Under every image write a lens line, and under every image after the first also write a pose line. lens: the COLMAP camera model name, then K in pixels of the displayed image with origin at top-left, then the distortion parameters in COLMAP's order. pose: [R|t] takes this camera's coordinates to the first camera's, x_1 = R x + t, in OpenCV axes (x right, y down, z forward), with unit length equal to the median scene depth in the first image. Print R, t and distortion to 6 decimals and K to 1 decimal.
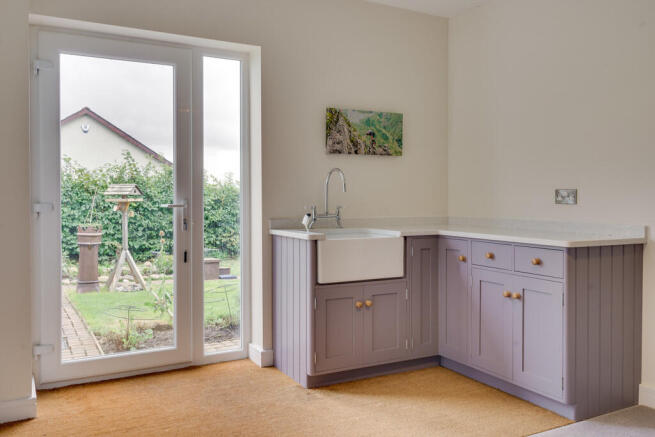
lens RADIAL K [[536.6, 0, 329.7], [0, 536.6, 185.8], [0, 0, 1]] dist [-0.001871, -0.002046]
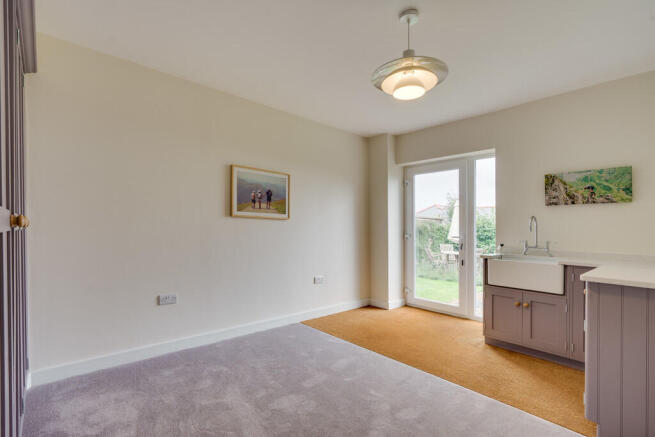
lens RADIAL K [[299.3, 0, 327.0], [0, 299.3, 225.4], [0, 0, 1]] dist [-0.002606, 0.000280]
pose [[0.247978, -0.005927, -0.968748, 0.640632], [-0.001299, 0.999978, -0.006451, 0.000384], [0.968765, 0.002858, 0.247964, 0.211448]]
